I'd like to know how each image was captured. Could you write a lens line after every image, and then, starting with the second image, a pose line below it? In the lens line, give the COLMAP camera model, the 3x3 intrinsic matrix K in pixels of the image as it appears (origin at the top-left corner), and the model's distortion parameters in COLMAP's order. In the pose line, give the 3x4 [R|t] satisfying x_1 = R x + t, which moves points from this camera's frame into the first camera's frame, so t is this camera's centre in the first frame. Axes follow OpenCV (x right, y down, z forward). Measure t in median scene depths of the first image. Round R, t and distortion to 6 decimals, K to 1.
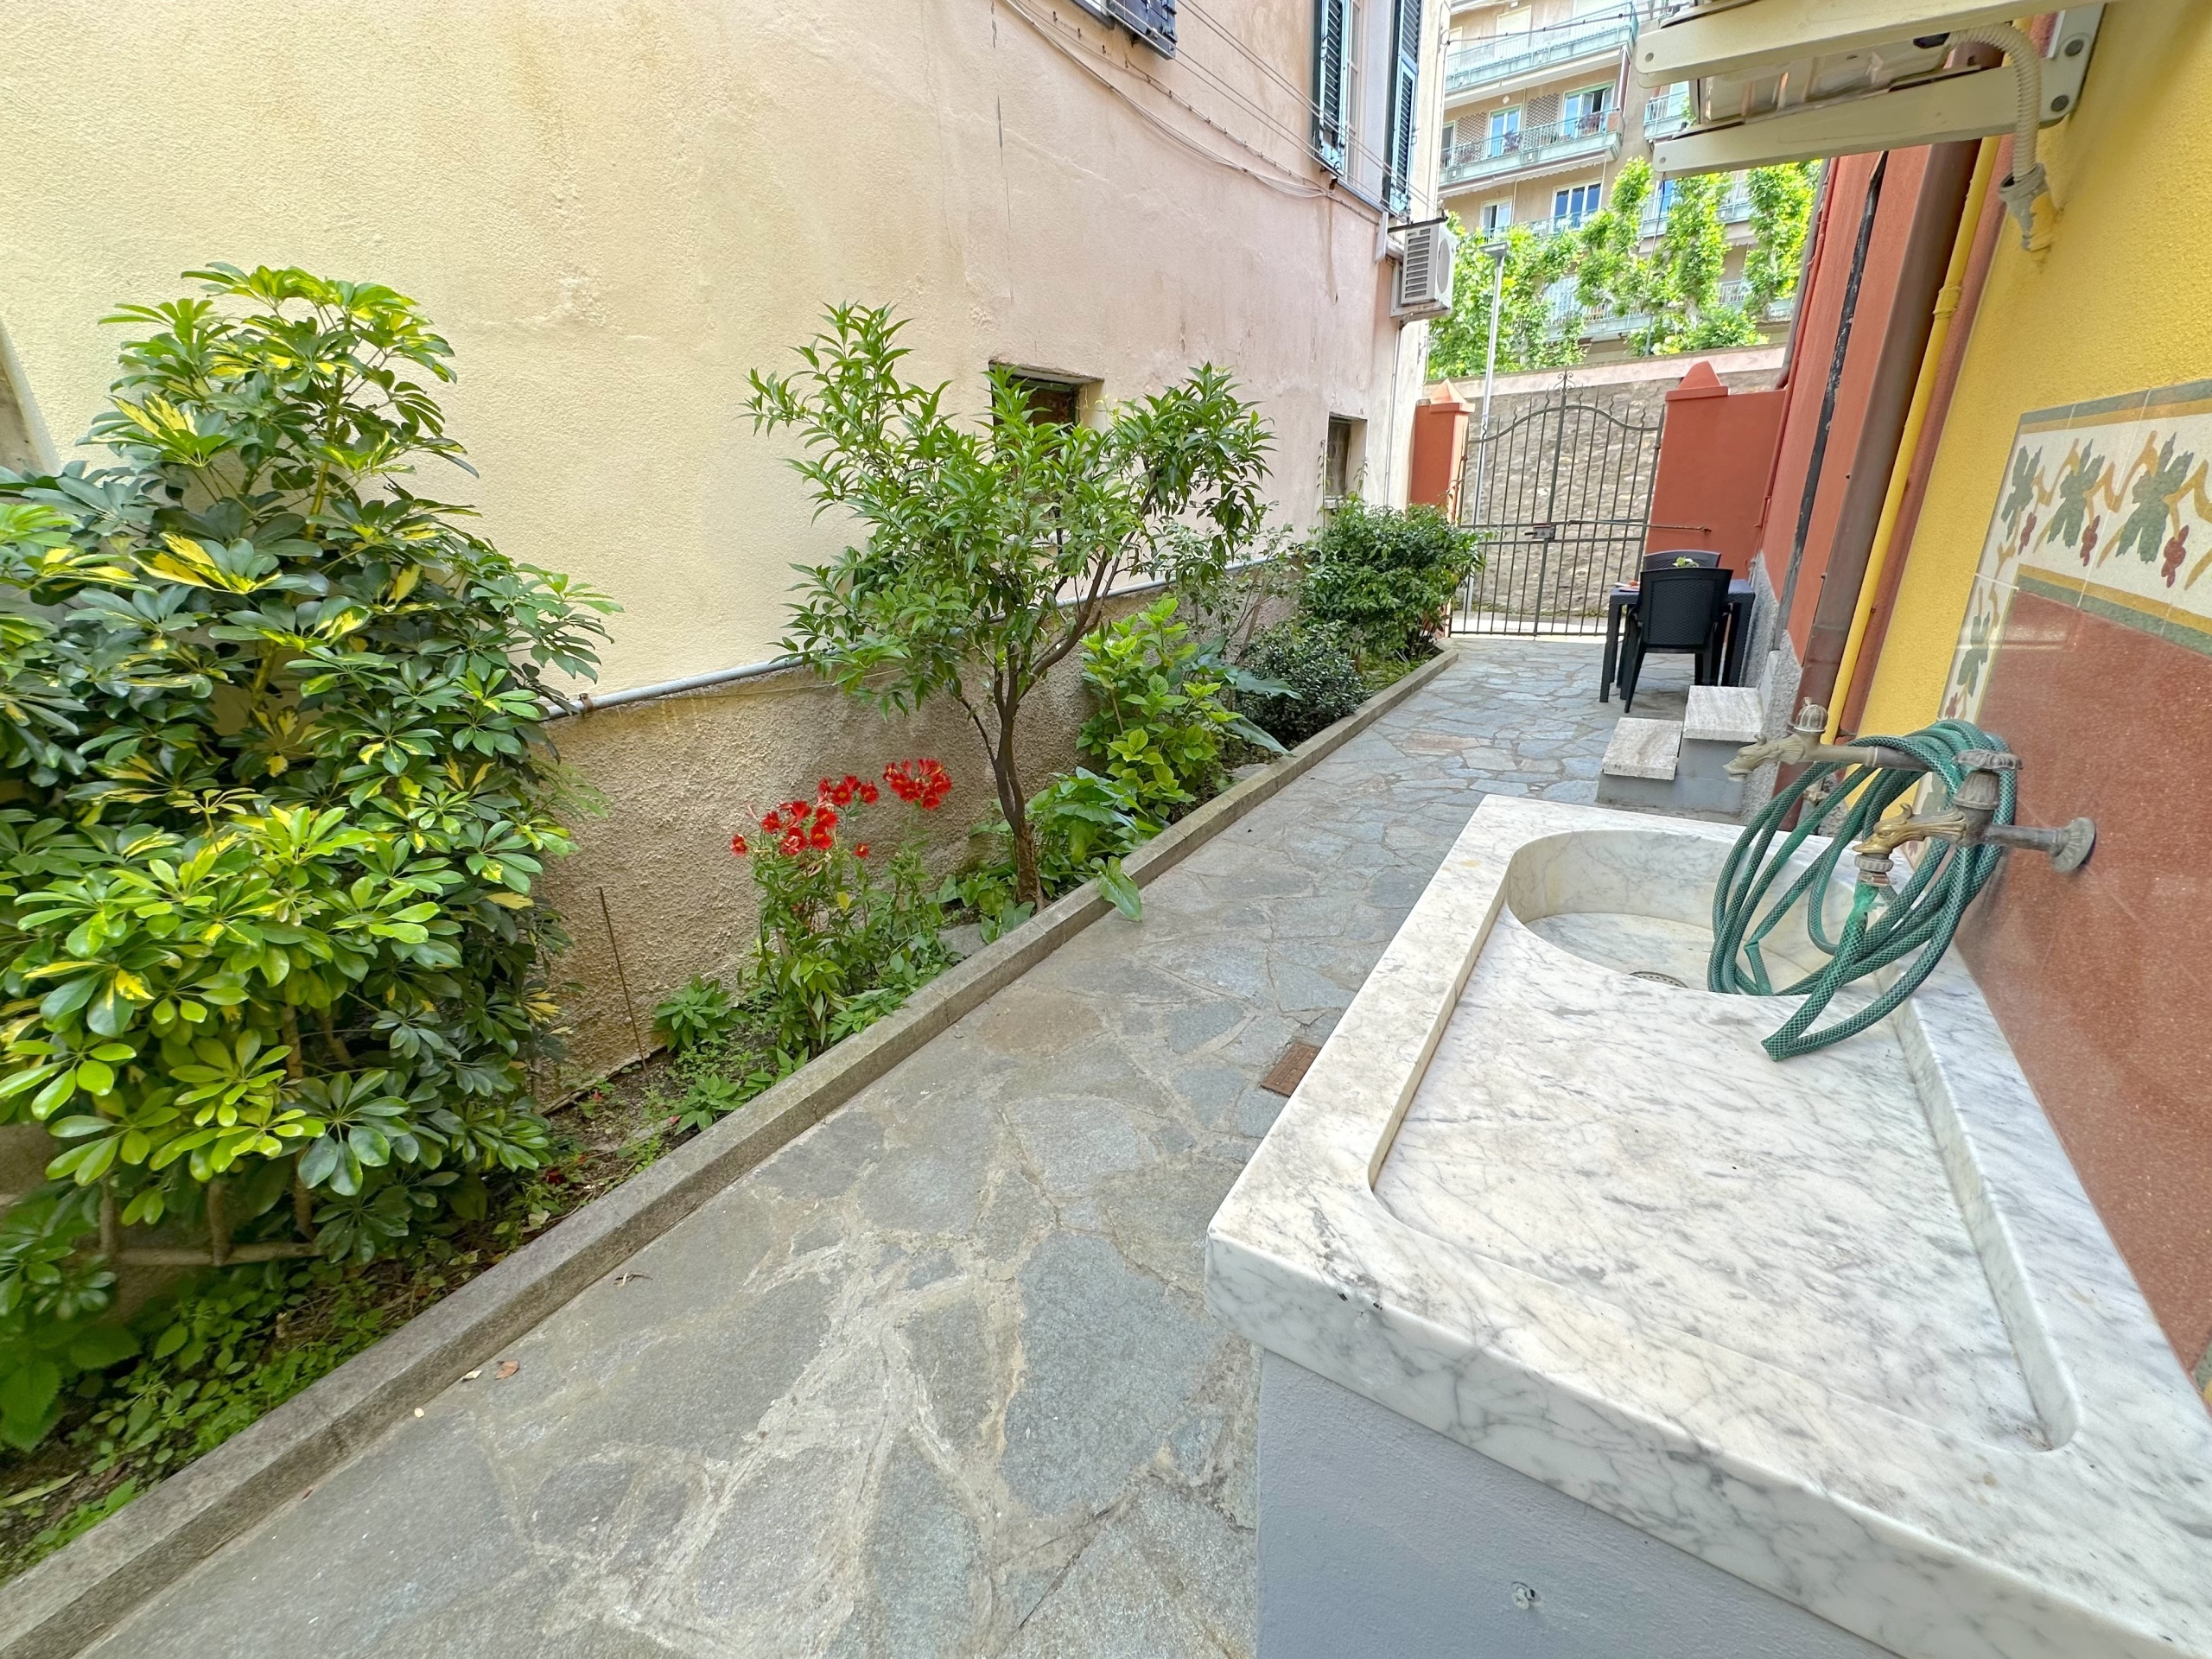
lens RADIAL K [[878.2, 0, 1105.9], [0, 878.2, 829.2], [0, 0, 1]] dist [-0.004534, 0.000150]
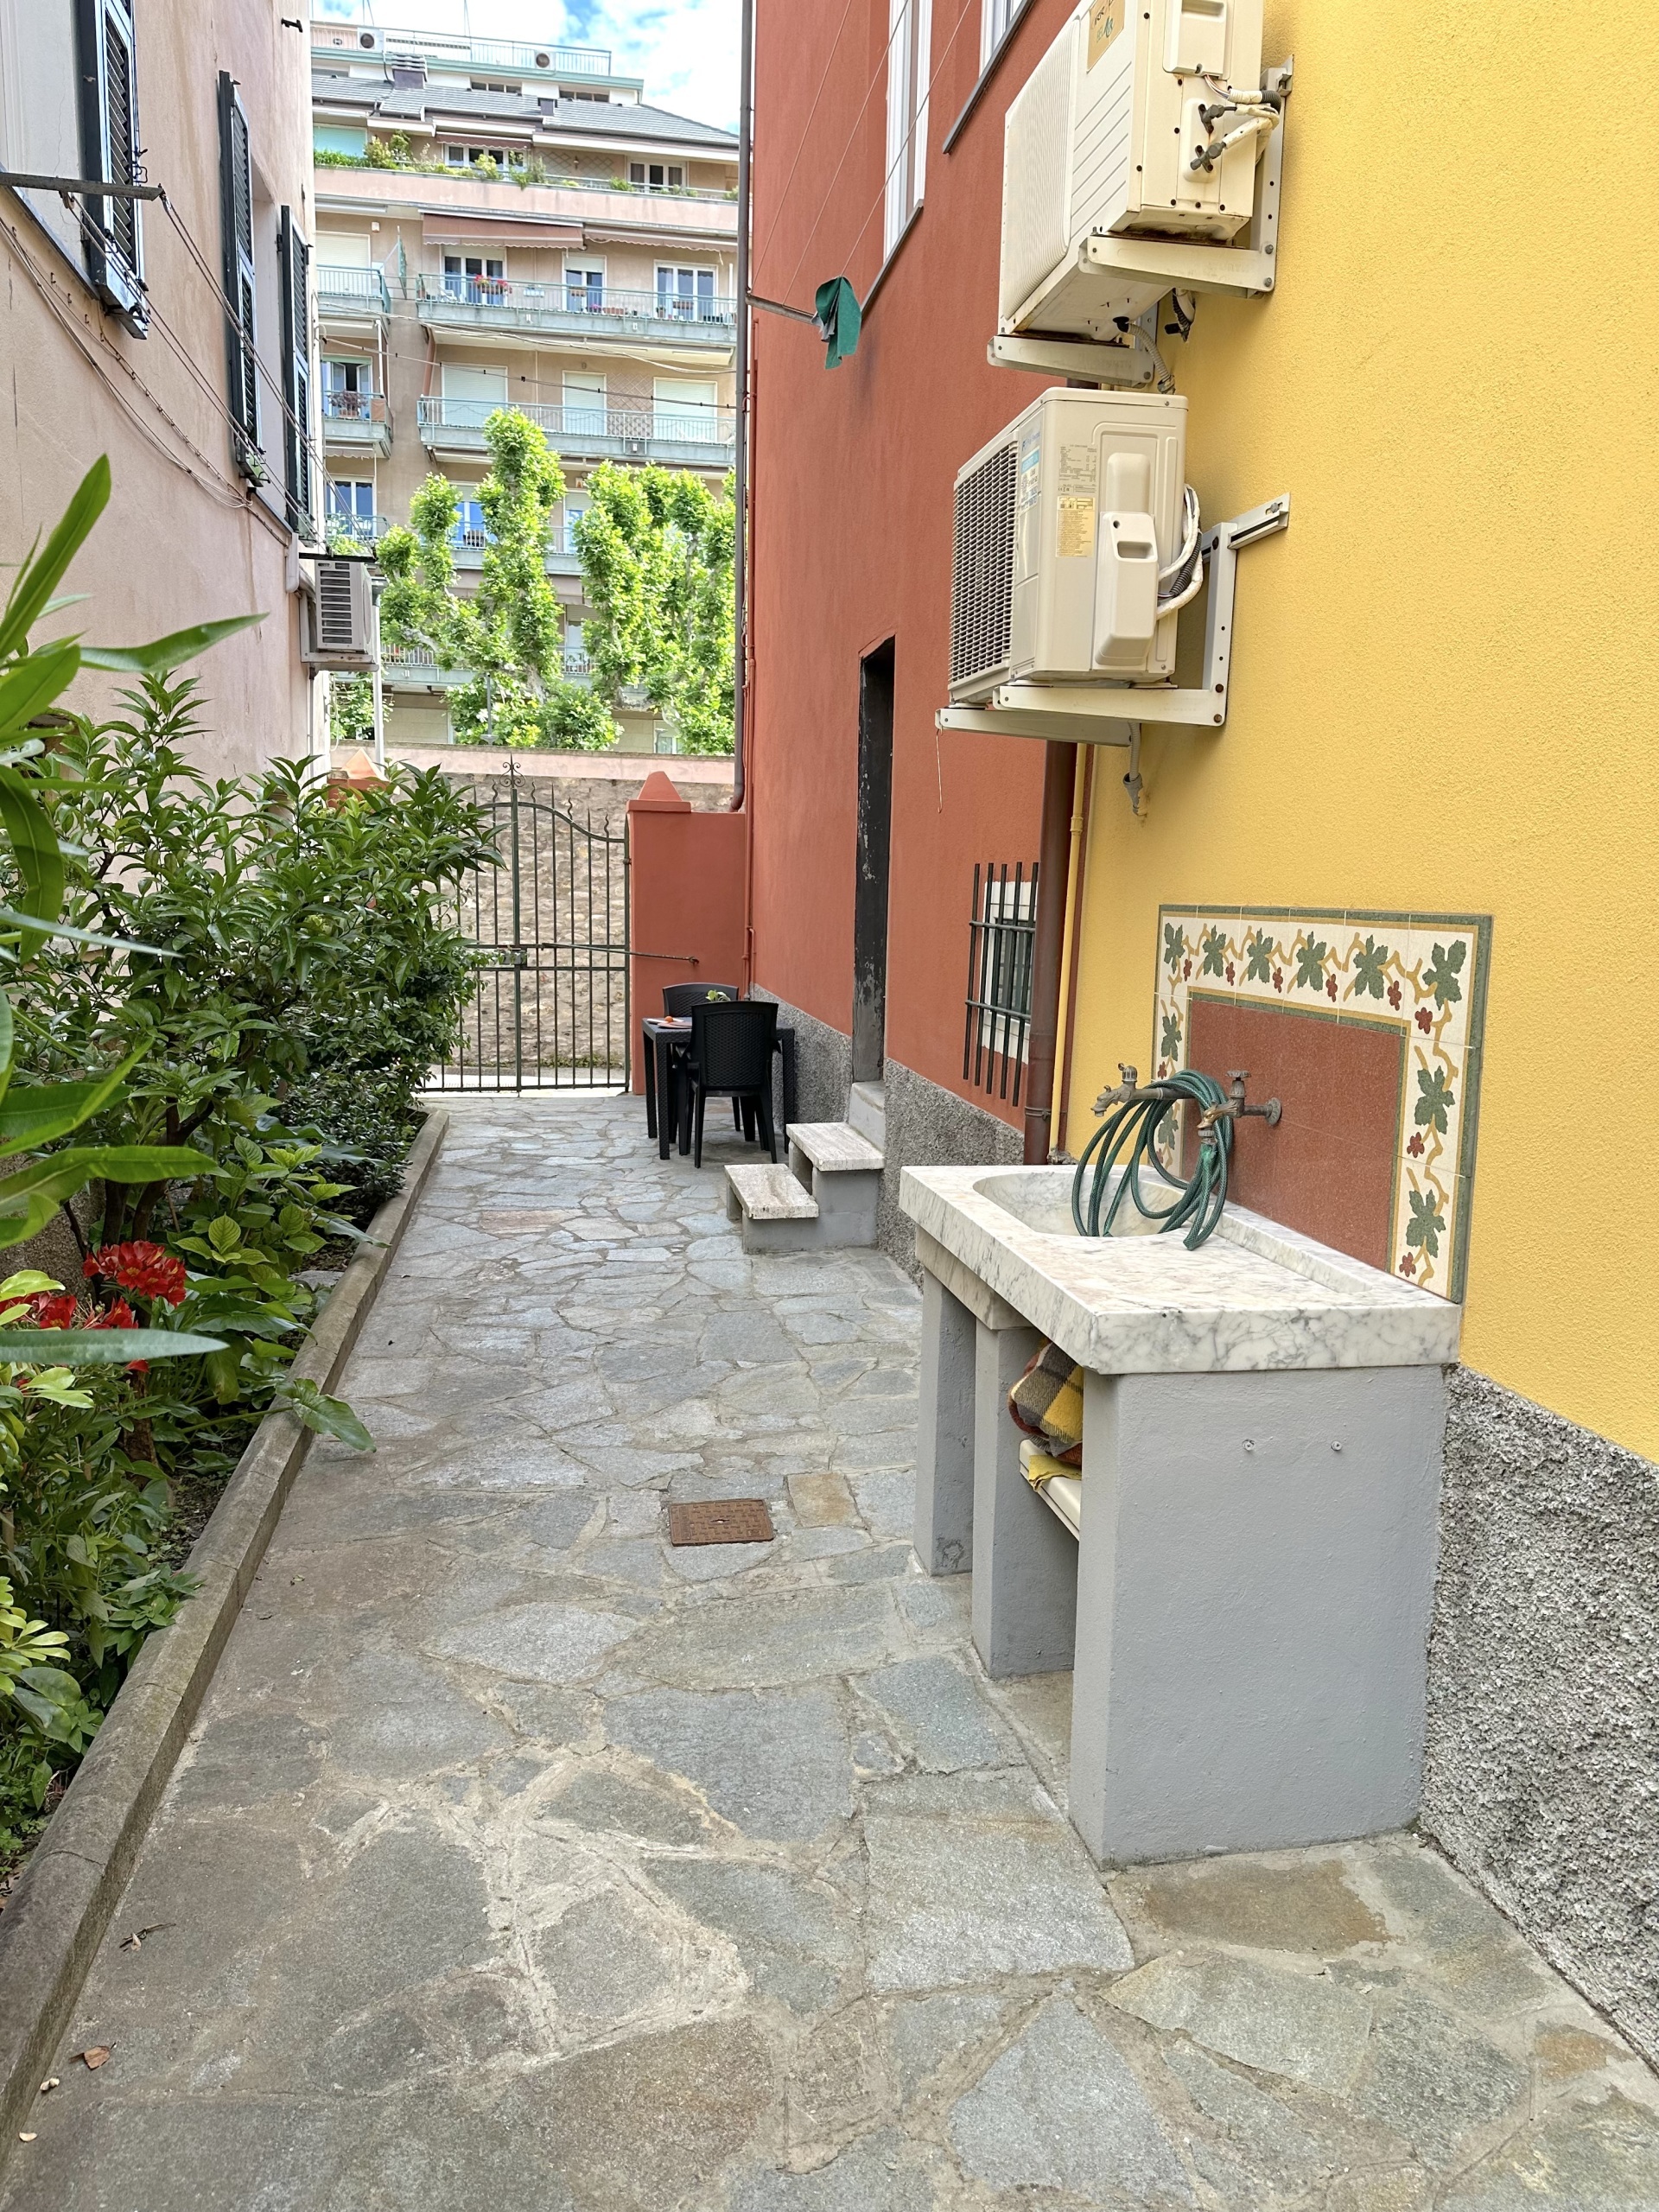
lens RADIAL K [[1557.4, 0, 829.5], [0, 1557.4, 1106.0], [0, 0, 1]] dist [0.099271, -0.168276]
pose [[0.722231, -0.034923, 0.690770, -0.289220], [0.189840, 0.970377, -0.149427, 0.046573], [-0.665089, 0.239057, 0.707466, -0.122683]]
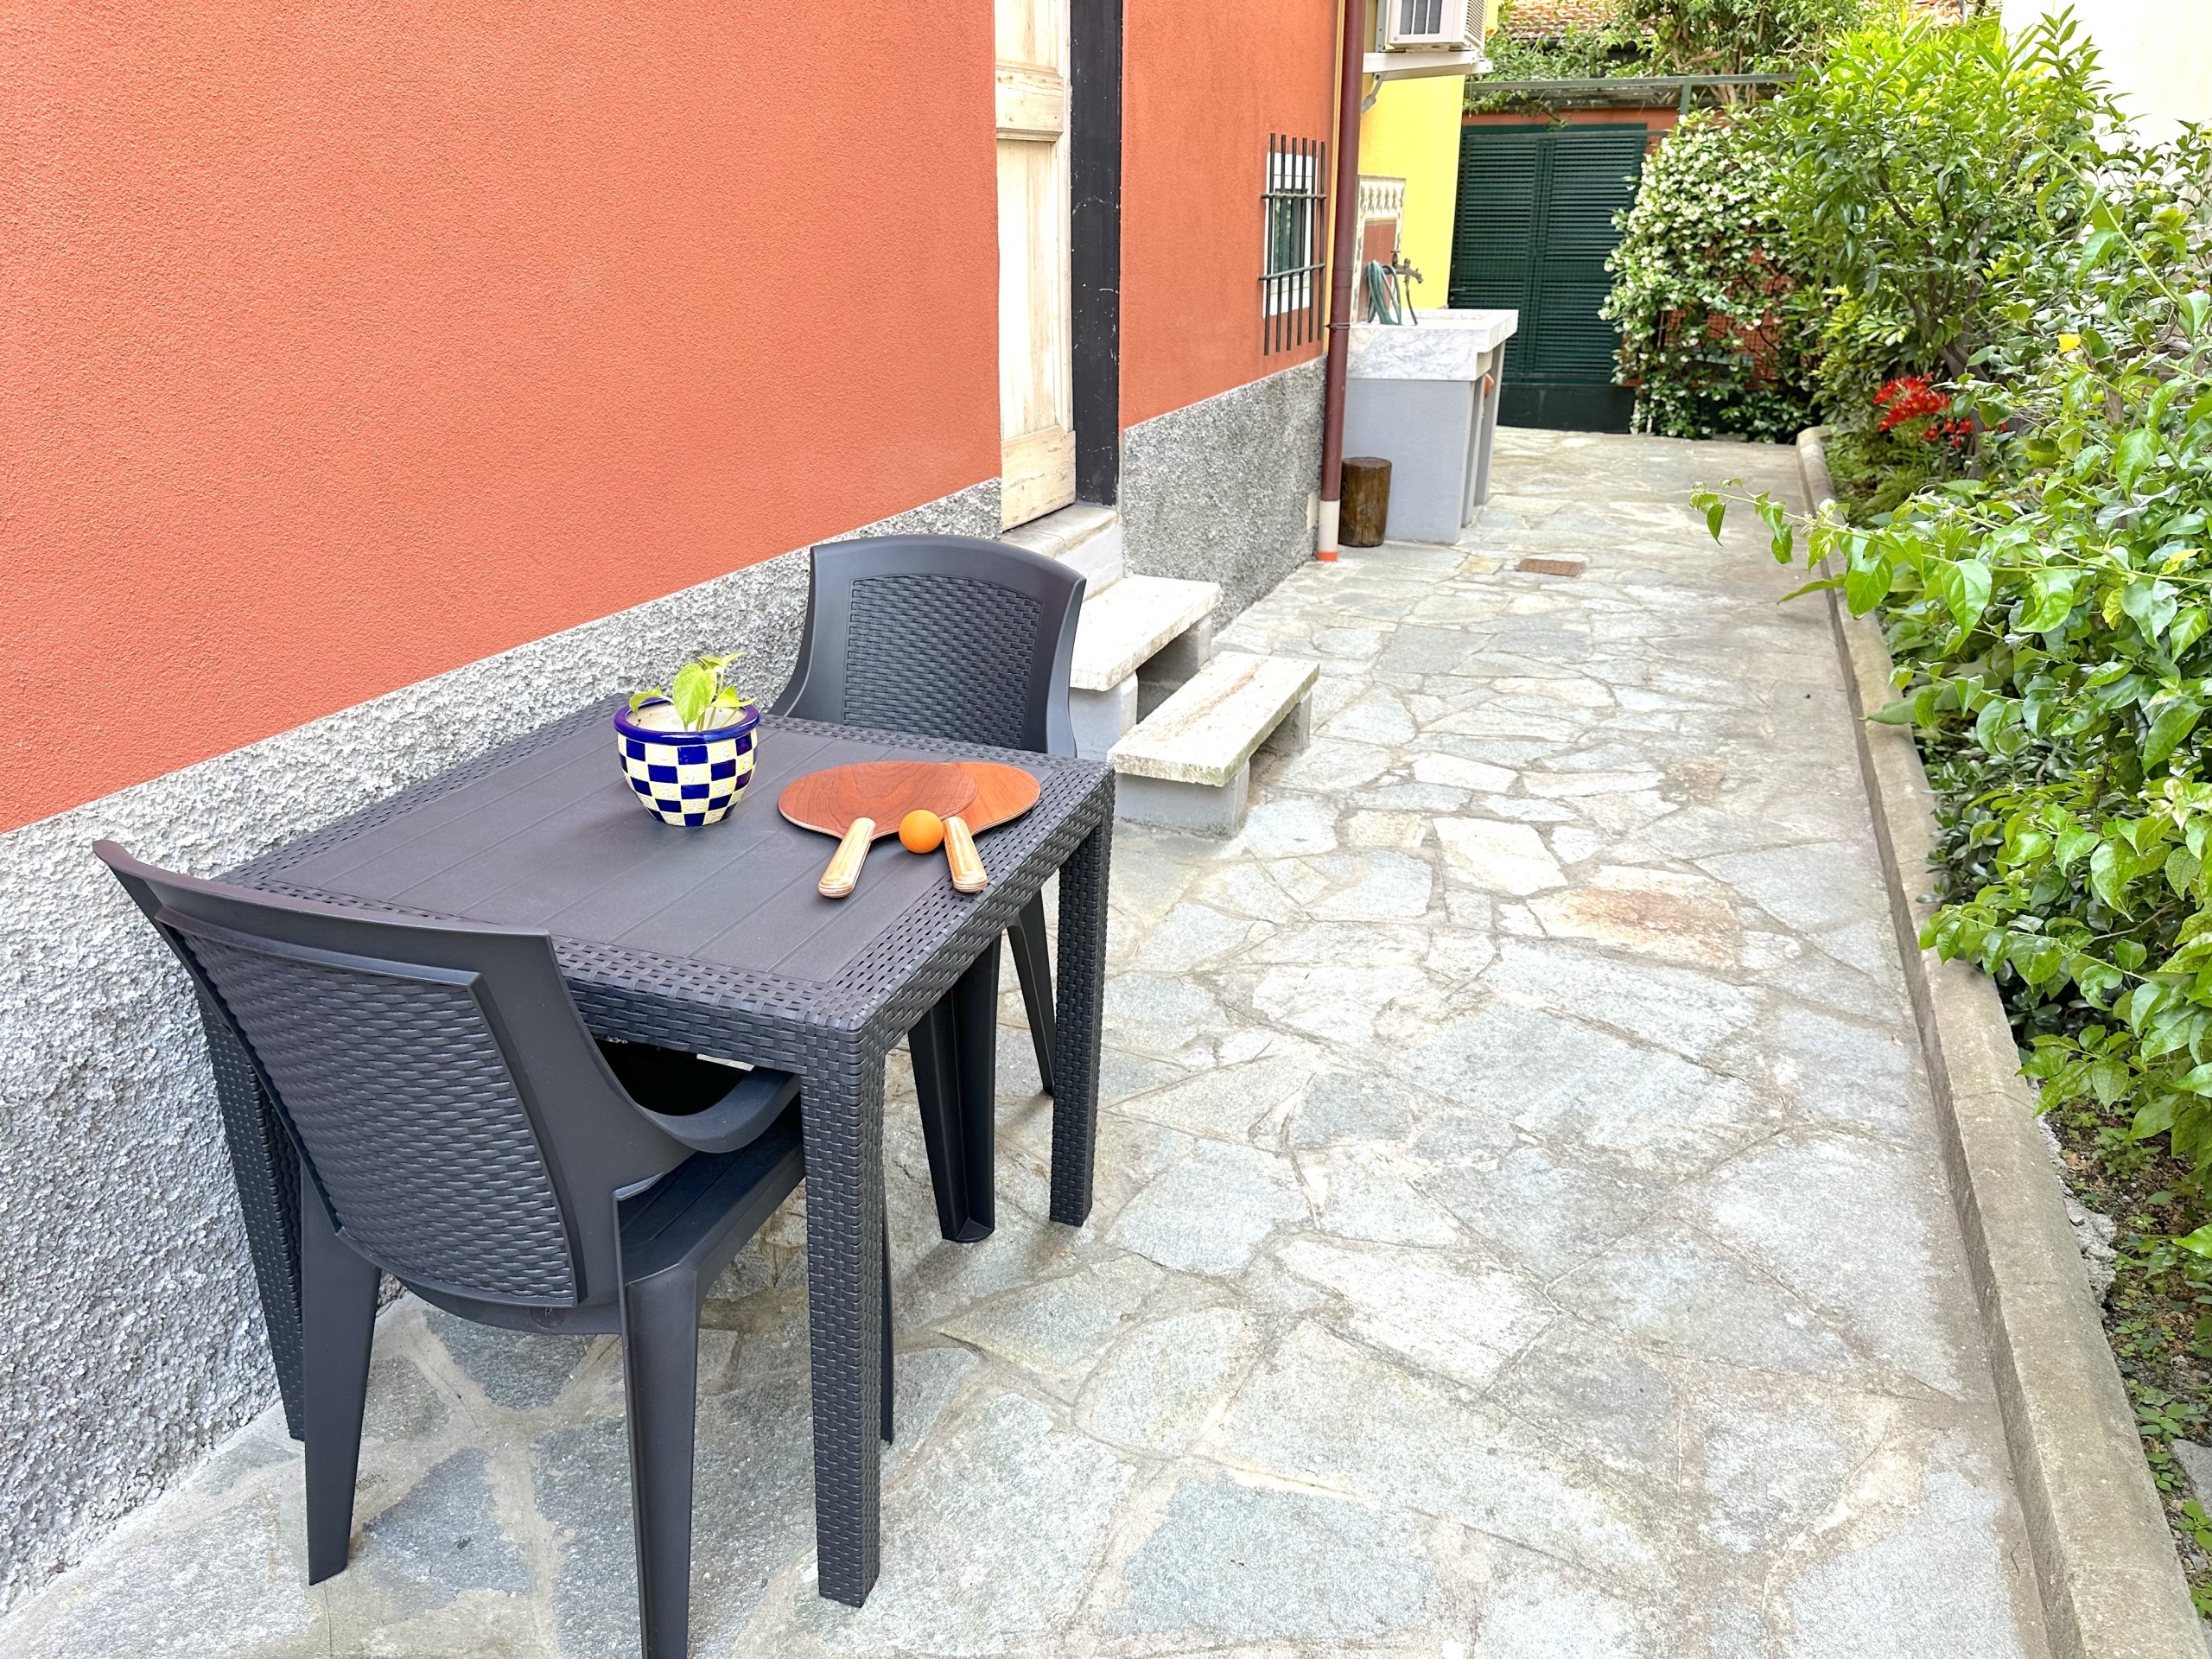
lens RADIAL K [[1549.0, 0, 1103.0], [0, 1549.0, 772.2], [0, 0, 1]] dist [-0.002913, -0.028525]
pose [[-0.976662, 0.111709, -0.183447, 0.568991], [-0.037587, 0.752030, 0.658056, -0.443496], [0.211468, 0.649594, -0.730280, 1.119115]]
